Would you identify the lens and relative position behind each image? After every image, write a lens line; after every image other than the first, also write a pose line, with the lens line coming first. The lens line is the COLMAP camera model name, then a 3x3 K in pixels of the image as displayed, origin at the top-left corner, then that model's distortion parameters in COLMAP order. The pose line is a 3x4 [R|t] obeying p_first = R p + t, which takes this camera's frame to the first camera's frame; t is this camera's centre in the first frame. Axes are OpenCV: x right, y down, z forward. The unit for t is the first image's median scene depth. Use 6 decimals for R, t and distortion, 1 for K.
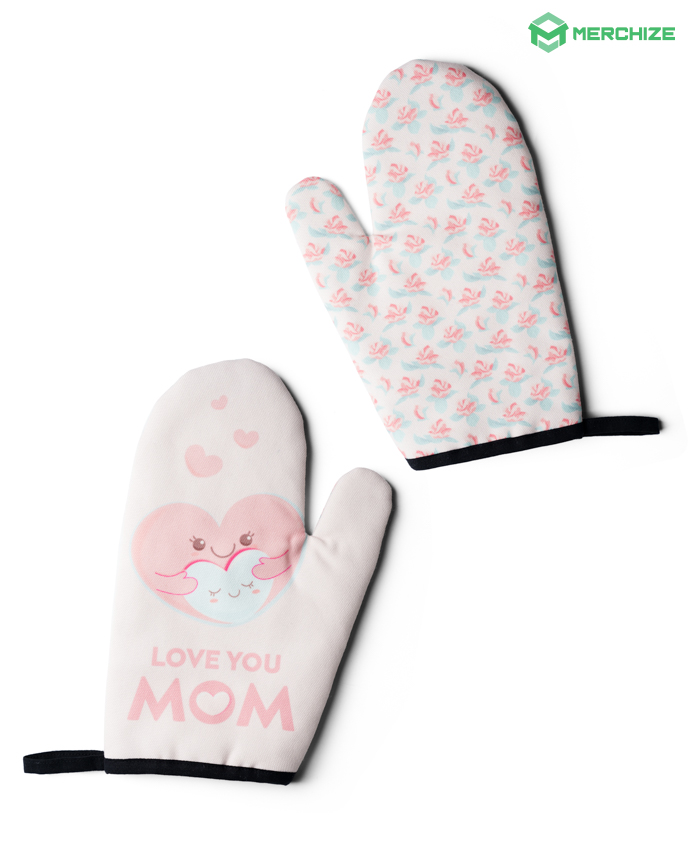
lens RADIAL K [[2087.4, 0, 343.6], [0, 2087.4, 431.1], [0, 0, 1]] dist [-0.095310, 0.000000]
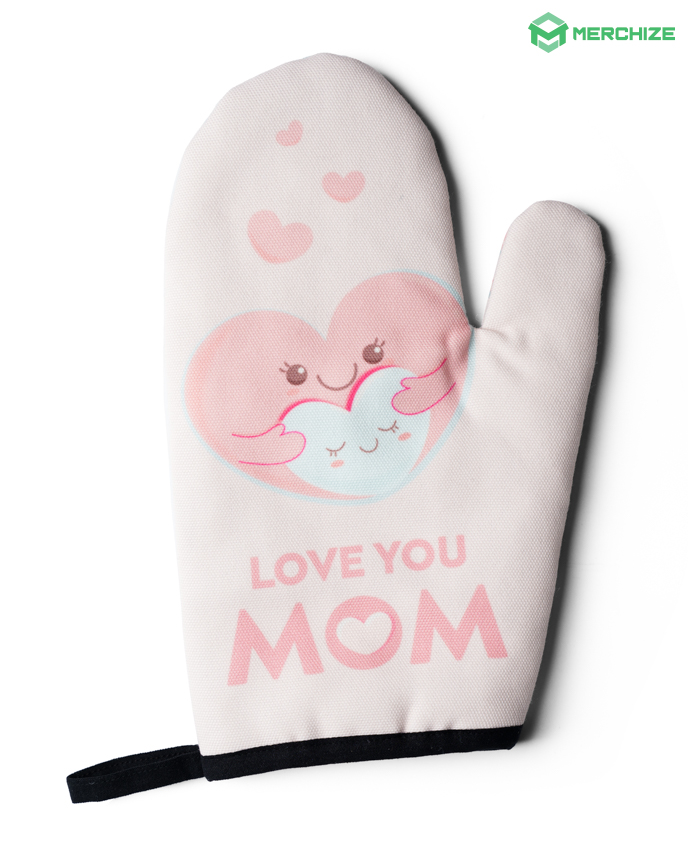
lens RADIAL K [[2087.4, 0, 344.2], [0, 2087.4, 429.0], [0, 0, 1]] dist [-0.095310, 0.000000]
pose [[0.985250, -0.170788, -0.010670, -0.052260], [0.170917, 0.985204, 0.012702, 0.064354], [0.008343, -0.014338, 0.999862, 0.405572]]
